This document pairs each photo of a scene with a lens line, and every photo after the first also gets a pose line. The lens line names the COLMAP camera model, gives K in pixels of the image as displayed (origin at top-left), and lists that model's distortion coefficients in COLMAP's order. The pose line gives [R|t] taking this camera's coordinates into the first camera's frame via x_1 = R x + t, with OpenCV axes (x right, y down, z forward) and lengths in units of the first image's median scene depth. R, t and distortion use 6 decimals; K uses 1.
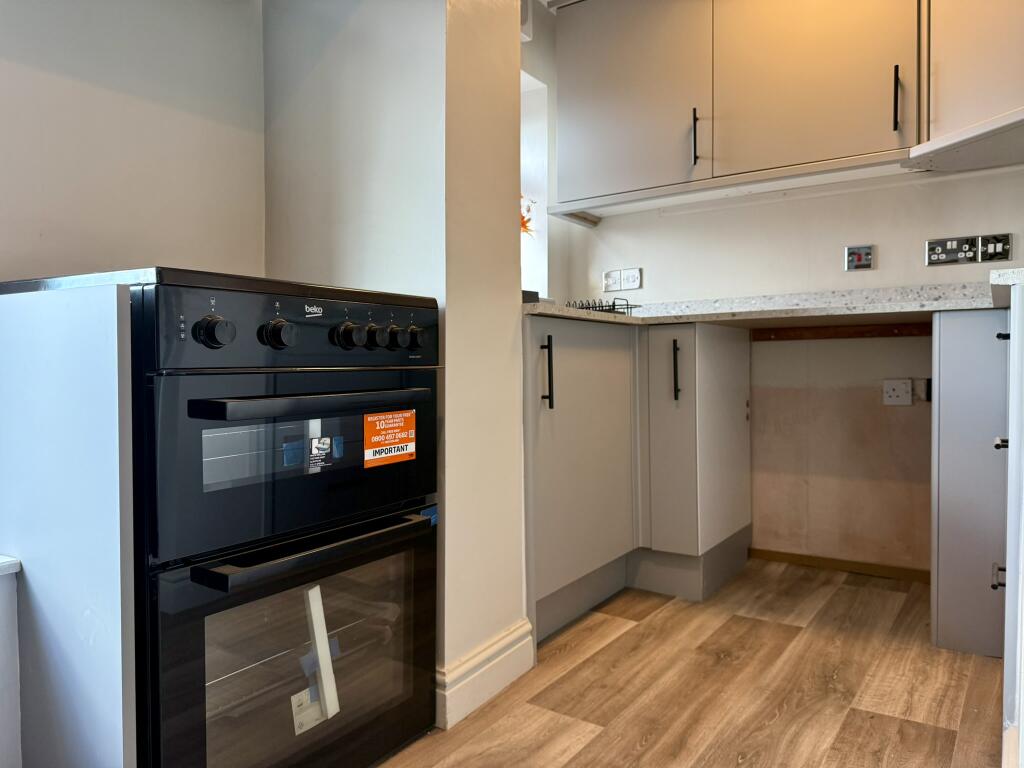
lens RADIAL K [[723.0, 0, 512.0], [0, 723.0, 384.0], [0, 0, 1]] dist [-0.000774, -0.000987]
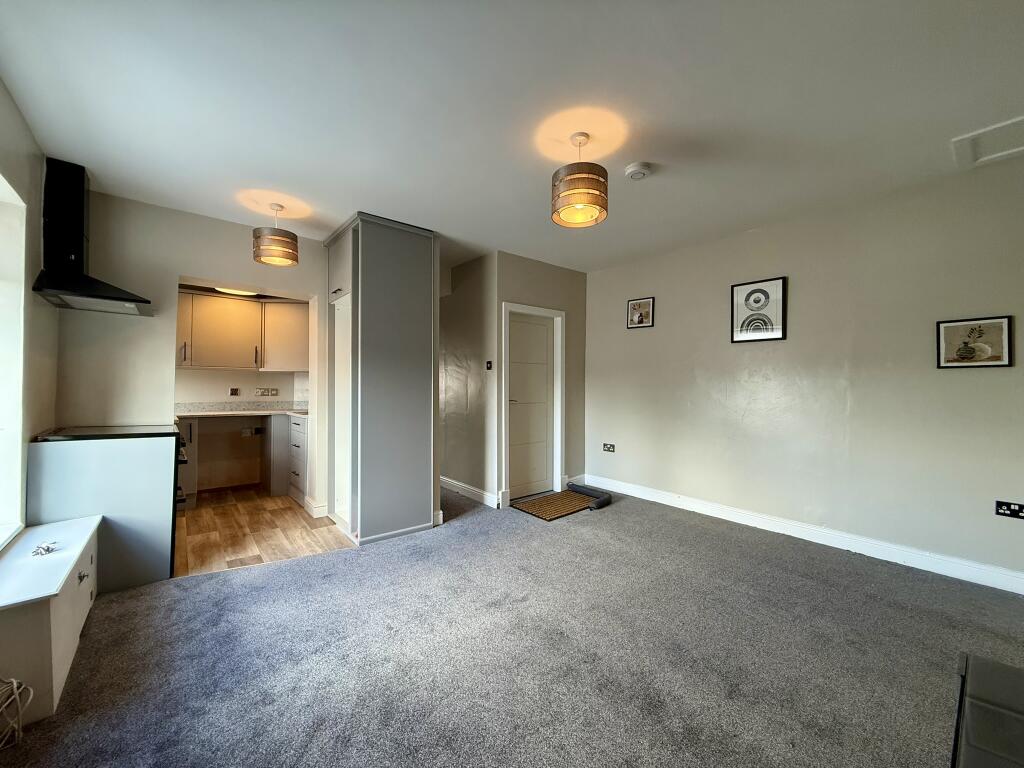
lens RADIAL K [[407.6, 0, 508.8], [0, 407.6, 384.6], [0, 0, 1]] dist [0.001366, 0.000244]
pose [[0.267631, 0.013914, 0.963421, -1.564826], [0.019273, 0.999618, -0.019790, -0.241443], [-0.963329, 0.023865, 0.267261, -1.112201]]
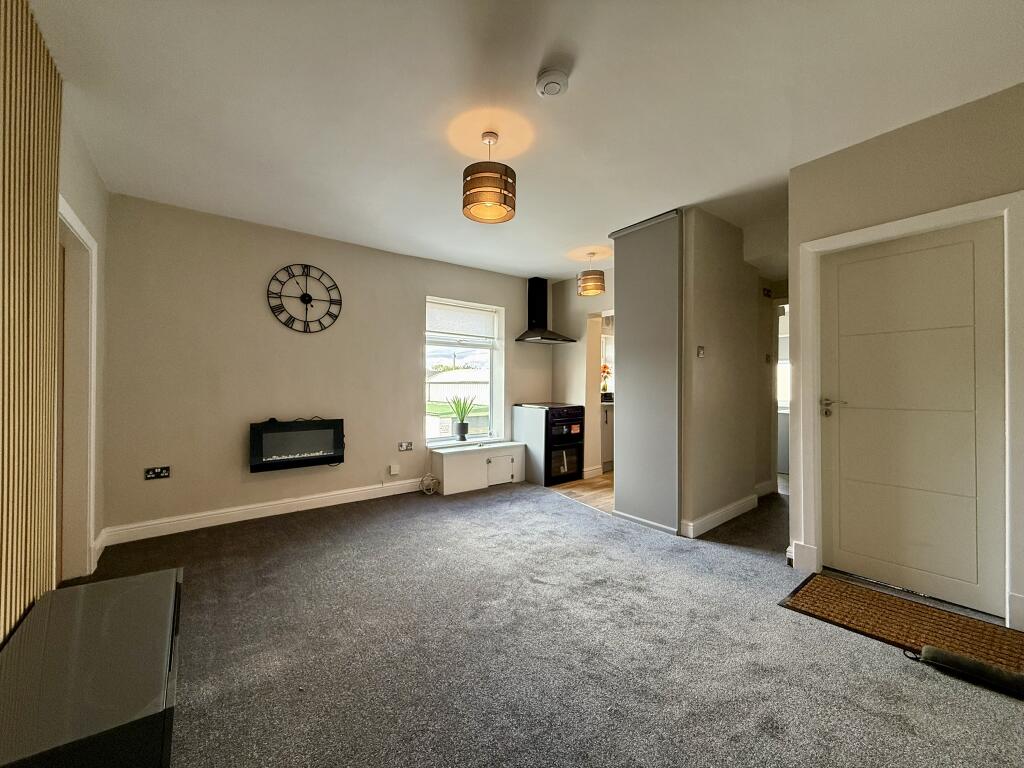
lens RADIAL K [[407.6, 0, 508.8], [0, 407.6, 384.6], [0, 0, 1]] dist [0.001366, 0.000244]
pose [[0.954466, 0.009865, -0.298155, 0.297245], [-0.017459, 0.999587, -0.022816, -0.199133], [0.297807, 0.026982, 0.954245, -2.313601]]
